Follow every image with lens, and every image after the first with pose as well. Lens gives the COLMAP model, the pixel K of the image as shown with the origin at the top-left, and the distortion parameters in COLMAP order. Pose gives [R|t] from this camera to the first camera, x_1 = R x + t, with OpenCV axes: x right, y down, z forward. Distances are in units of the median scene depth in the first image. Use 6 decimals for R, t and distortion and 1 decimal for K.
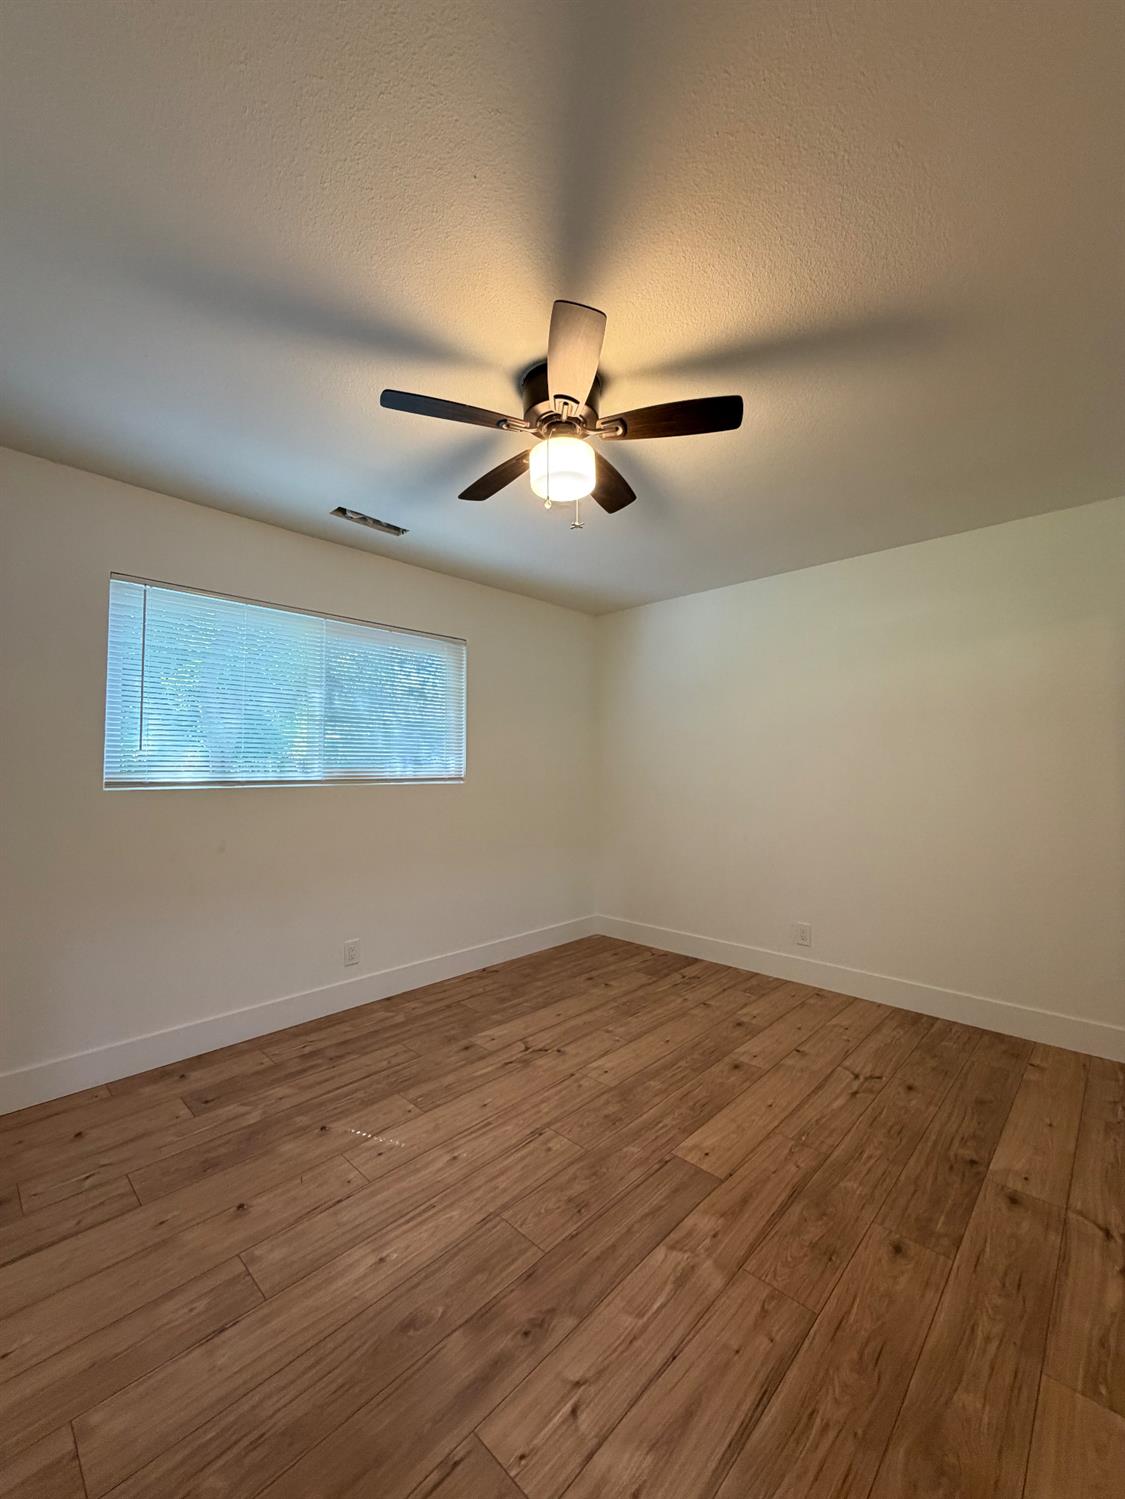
lens RADIAL K [[595.9, 0, 561.7], [0, 595.9, 742.4], [0, 0, 1]] dist [-0.001239, 0.000495]
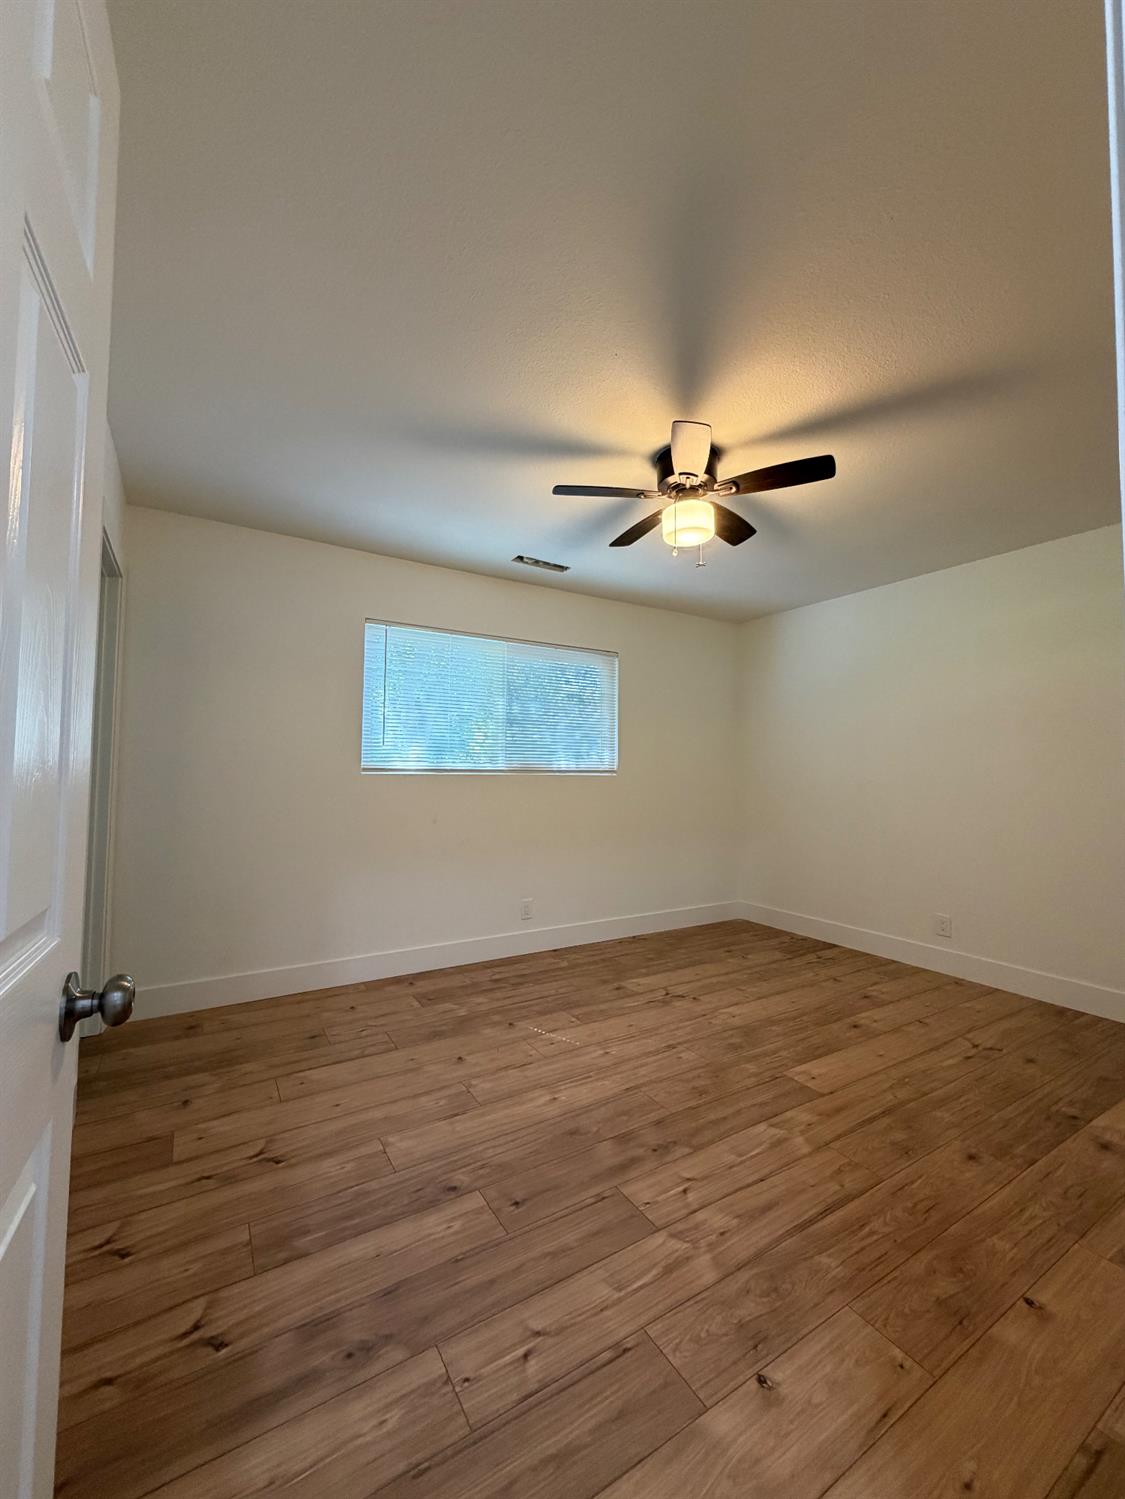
lens RADIAL K [[596.7, 0, 560.7], [0, 596.7, 739.1], [0, 0, 1]] dist [-0.003684, -0.000025]
pose [[0.965041, -0.004700, -0.262057, 0.058788], [0.001455, 0.999920, -0.012577, 0.019452], [0.262095, 0.011756, 0.964971, -0.253462]]
